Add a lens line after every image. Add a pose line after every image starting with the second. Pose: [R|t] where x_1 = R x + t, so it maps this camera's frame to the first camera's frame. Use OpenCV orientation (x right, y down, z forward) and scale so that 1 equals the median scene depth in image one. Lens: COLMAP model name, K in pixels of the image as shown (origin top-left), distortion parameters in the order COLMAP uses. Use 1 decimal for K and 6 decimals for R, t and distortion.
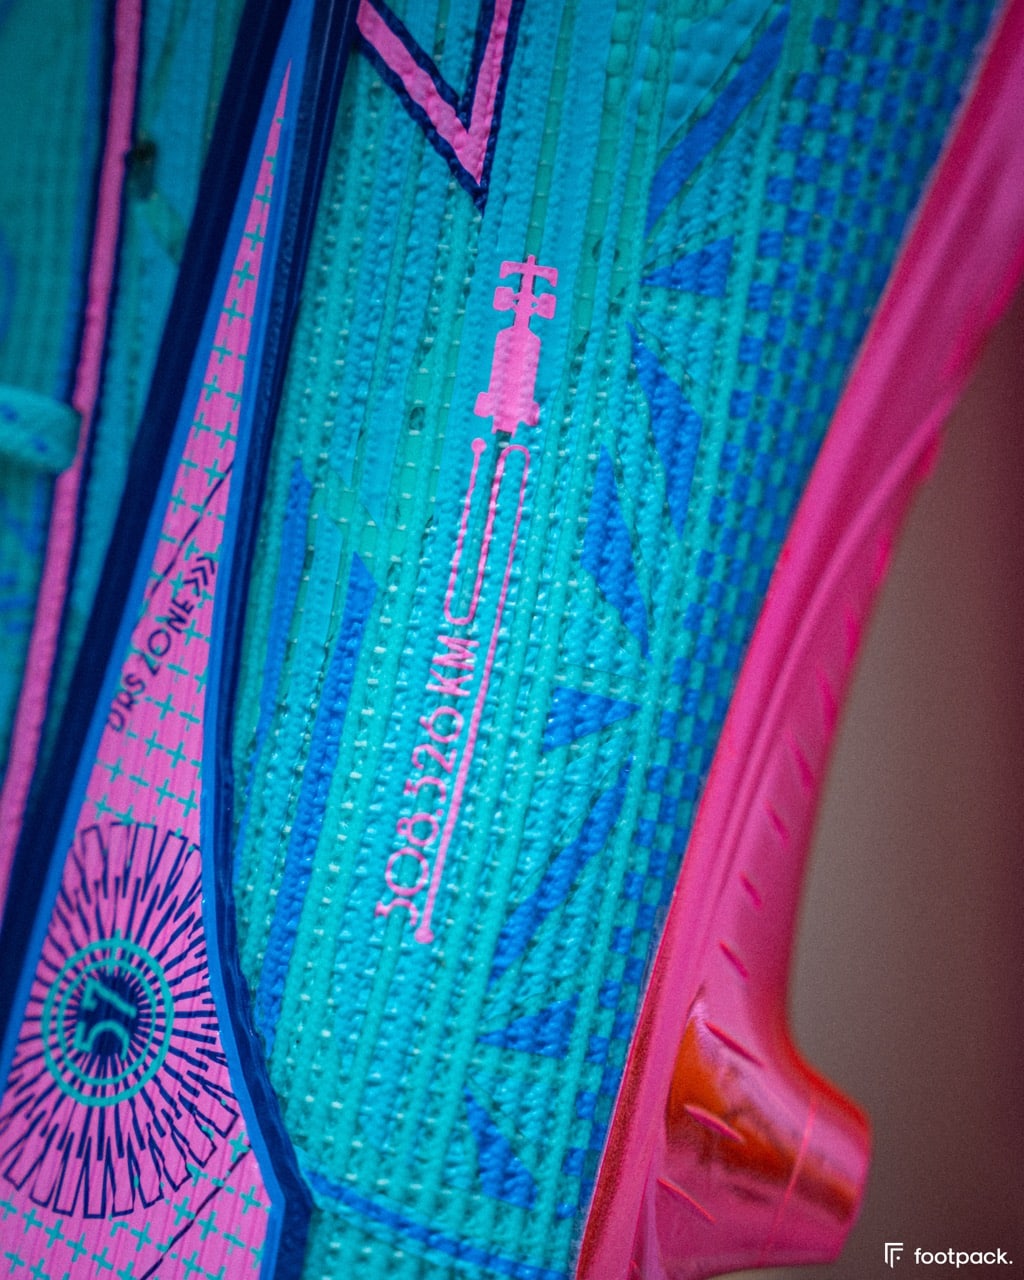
lens RADIAL K [[2844.8, 0, 513.5], [0, 2844.8, 639.8], [0, 0, 1]] dist [0.134721, 0.000000]
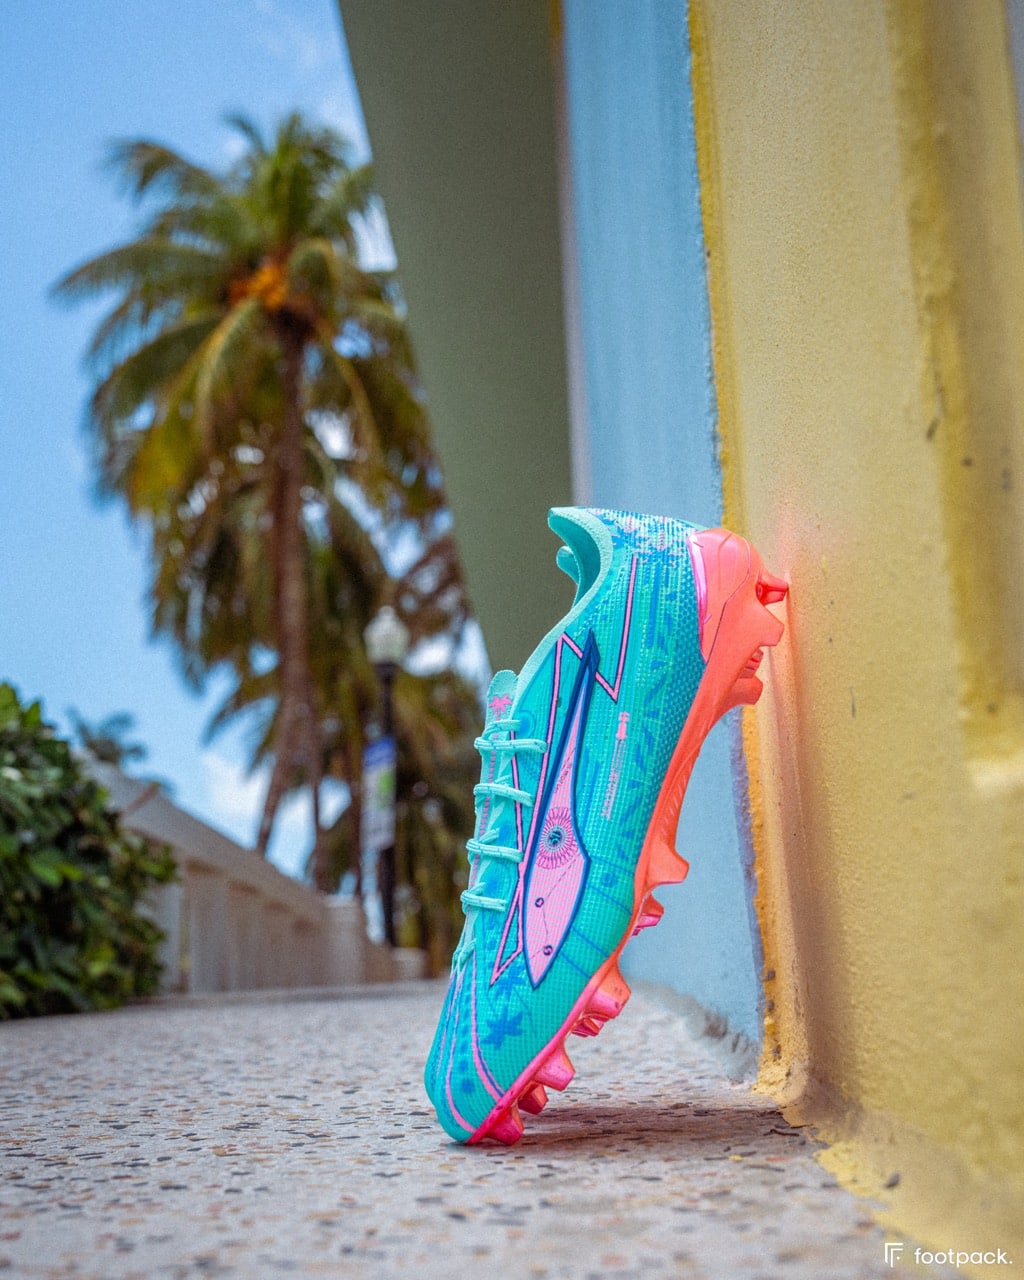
lens RADIAL K [[1415.6, 0, 512.0], [0, 1415.6, 639.2], [0, 0, 1]] dist [0.010473, 0.000000]
pose [[0.995337, -0.024942, -0.093177, 0.051136], [-0.007931, 0.941558, -0.336757, 0.728323], [0.096131, 0.335926, 0.936970, -1.870274]]
